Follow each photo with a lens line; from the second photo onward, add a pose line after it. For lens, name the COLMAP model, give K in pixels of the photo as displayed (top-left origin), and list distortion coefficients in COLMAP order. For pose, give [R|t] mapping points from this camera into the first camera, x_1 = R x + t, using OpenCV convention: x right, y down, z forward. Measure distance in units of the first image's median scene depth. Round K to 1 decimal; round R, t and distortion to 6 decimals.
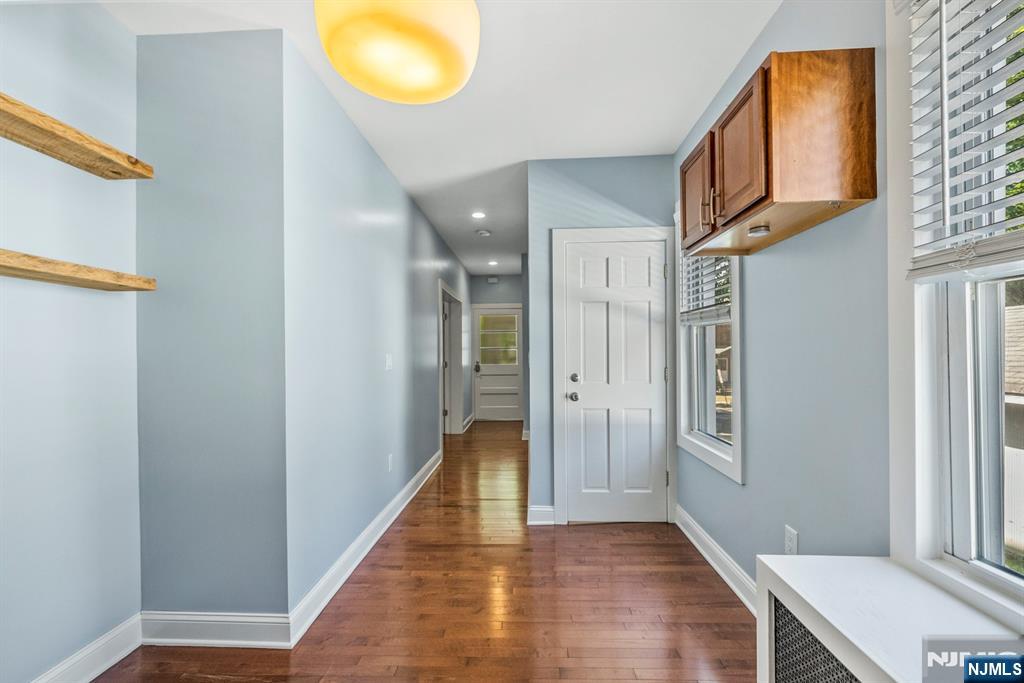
lens RADIAL K [[424.8, 0, 508.9], [0, 424.8, 353.5], [0, 0, 1]] dist [0.000121, 0.000222]
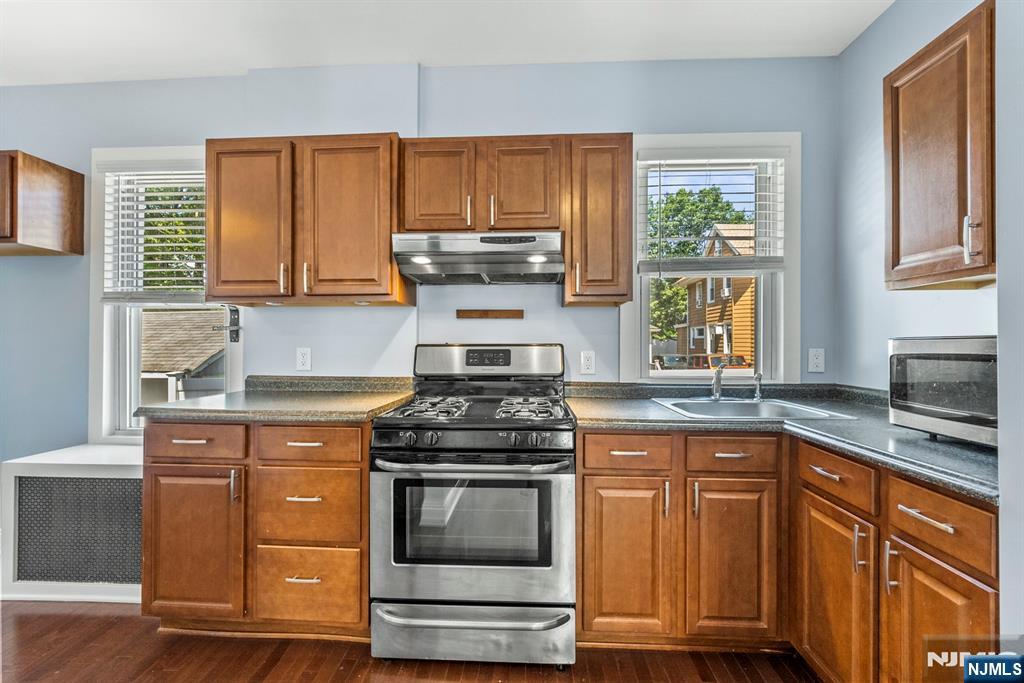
lens RADIAL K [[421.5, 0, 512.0], [0, 421.5, 341.5], [0, 0, 1]] dist [0.000166, -0.000136]
pose [[-0.007964, 0.011534, 0.999902, -0.994224], [-0.005924, 0.999915, -0.011581, 0.023671], [-0.999951, -0.006016, -0.007895, -0.867581]]
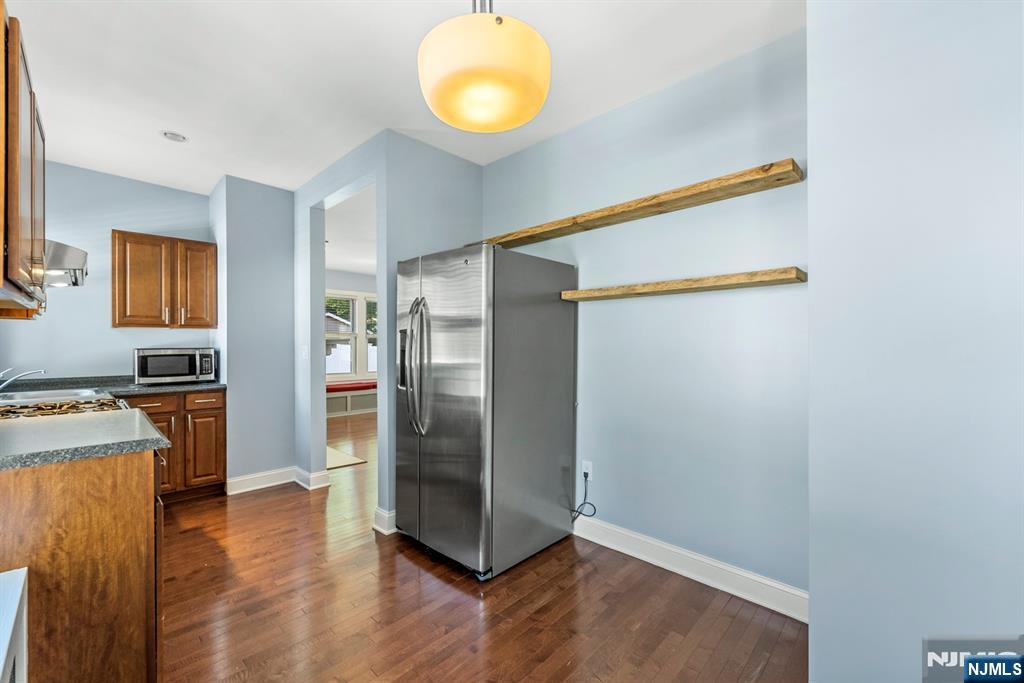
lens RADIAL K [[421.5, 0, 512.0], [0, 421.5, 341.5], [0, 0, 1]] dist [0.000166, -0.000136]
pose [[-0.651218, 0.007136, -0.758857, 0.538935], [0.015364, 0.999875, -0.003782, -0.001642], [0.758735, -0.014122, -0.651247, 1.619140]]
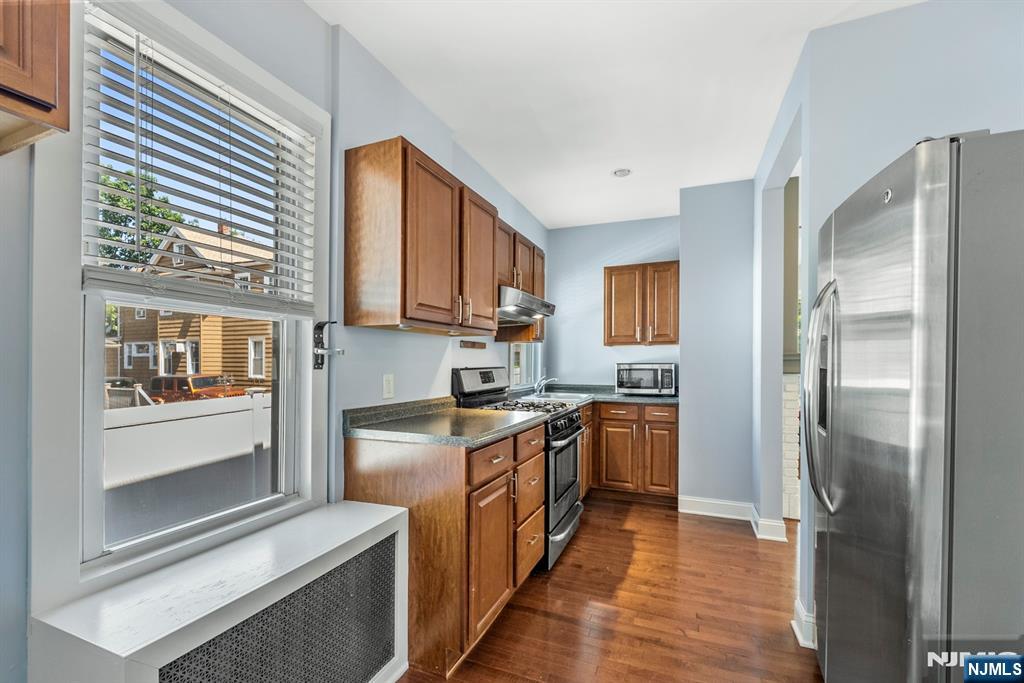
lens RADIAL K [[437.9, 0, 509.0], [0, 437.9, 362.4], [0, 0, 1]] dist [0.001590, -0.000051]
pose [[-0.943284, 0.007881, 0.331892, -0.238032], [0.006702, 0.999967, -0.004698, -0.000089], [-0.331918, -0.002207, -0.943306, 1.462764]]
